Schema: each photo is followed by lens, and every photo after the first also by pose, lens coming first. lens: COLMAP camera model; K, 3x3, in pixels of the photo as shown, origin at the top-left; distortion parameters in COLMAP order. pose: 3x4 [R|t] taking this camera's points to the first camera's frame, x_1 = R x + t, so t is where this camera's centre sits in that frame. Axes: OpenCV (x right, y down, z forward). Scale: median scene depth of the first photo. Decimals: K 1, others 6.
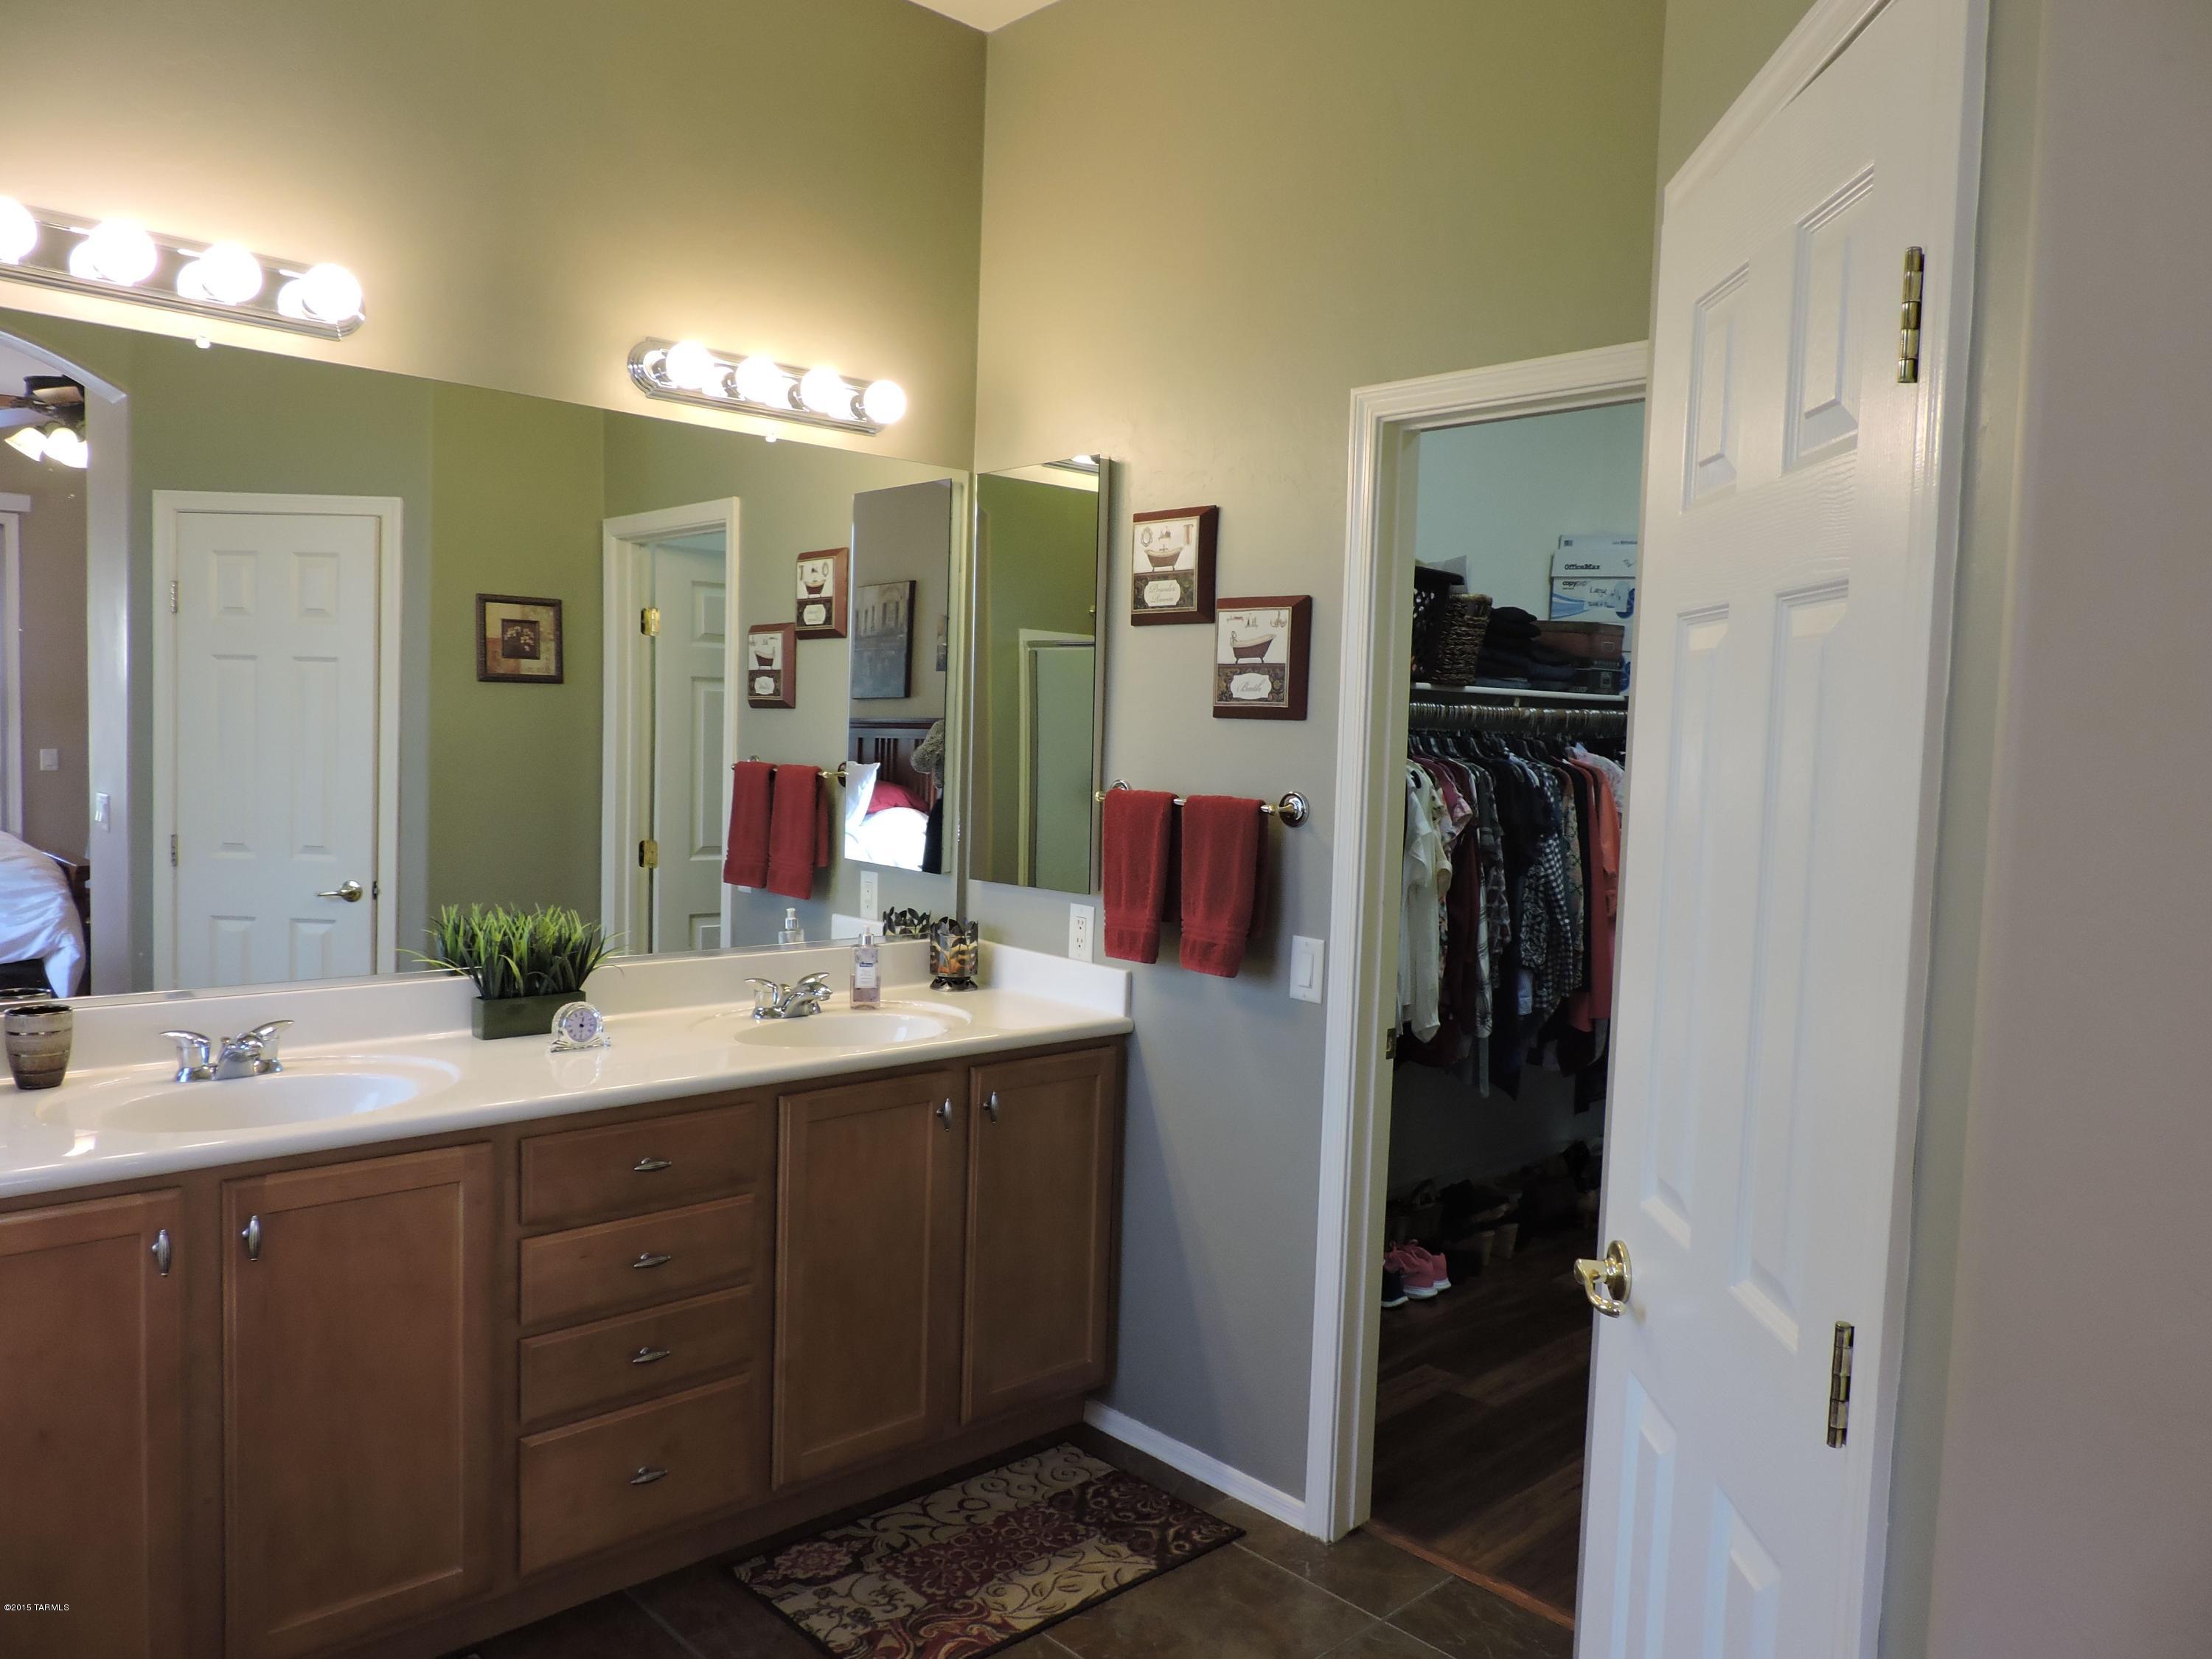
lens RADIAL K [[1617.6, 0, 1109.2], [0, 1617.6, 821.8], [0, 0, 1]] dist [-0.036509, -0.002801]
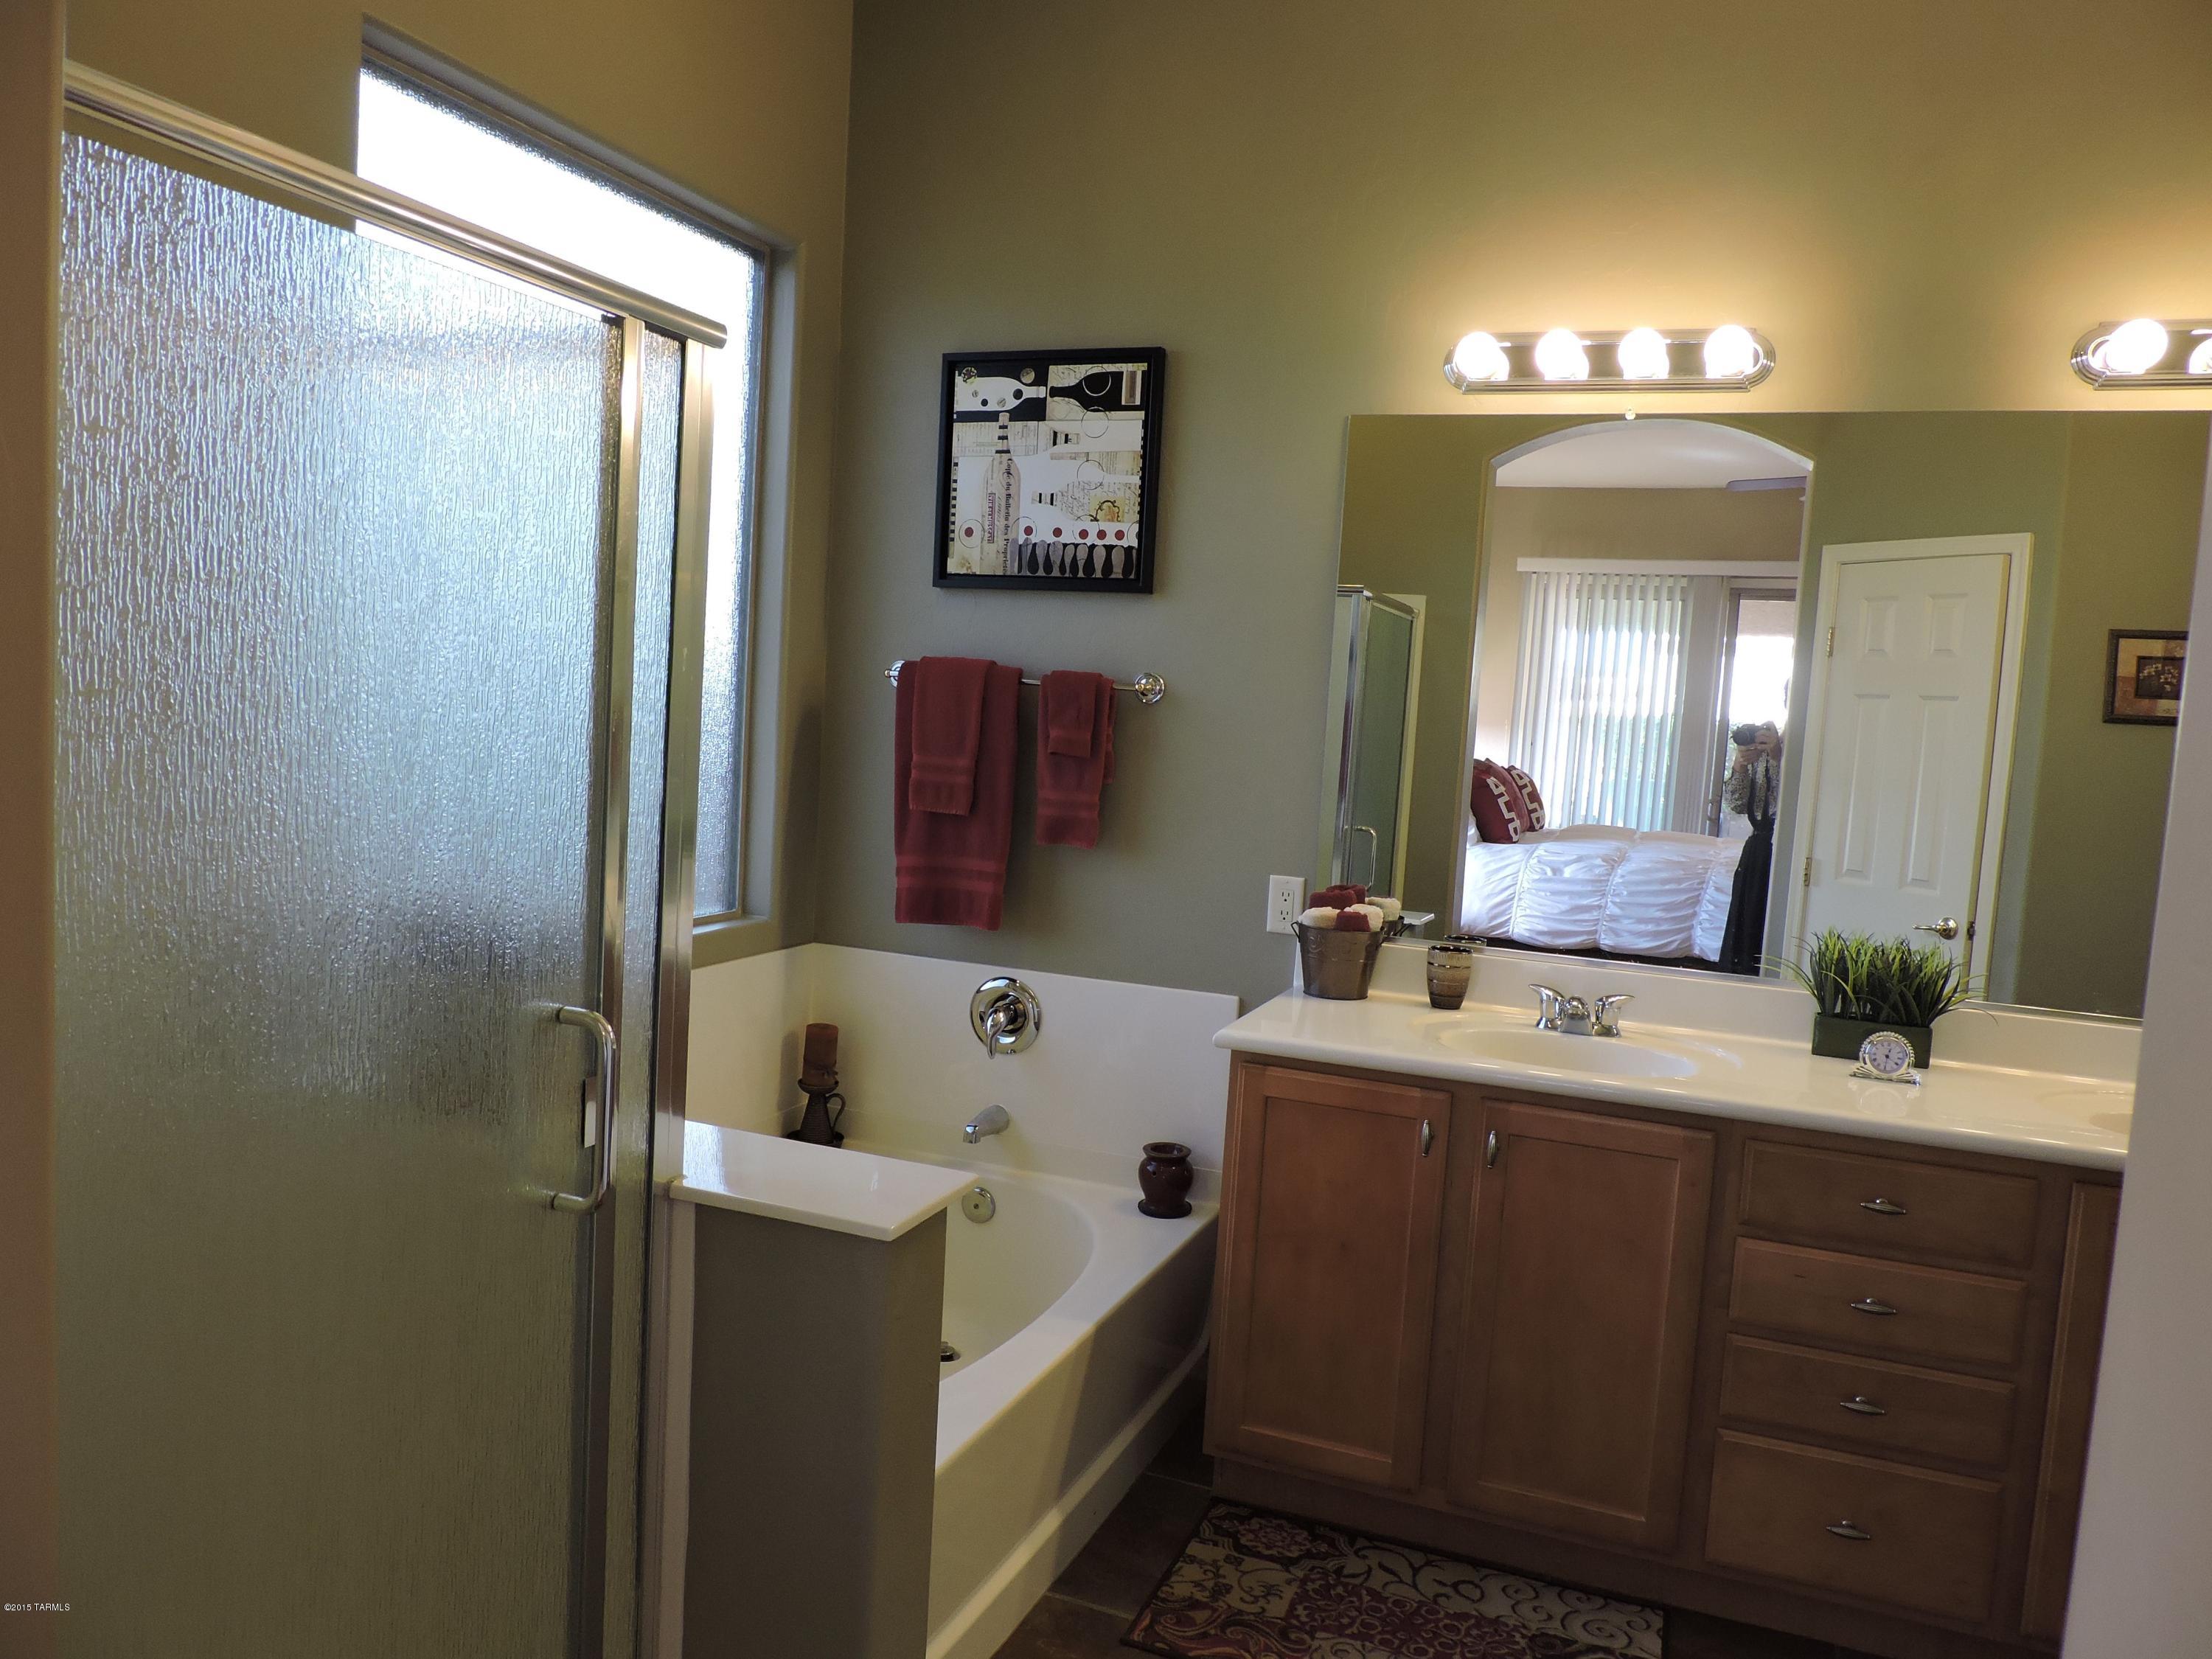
lens RADIAL K [[1583.3, 0, 1108.6], [0, 1583.3, 834.5], [0, 0, 1]] dist [-0.015121, -0.001771]
pose [[0.414292, 0.068784, -0.907541, 0.341653], [-0.100597, 0.994491, 0.029451, 0.013370], [0.904567, 0.079095, 0.418930, 0.174921]]
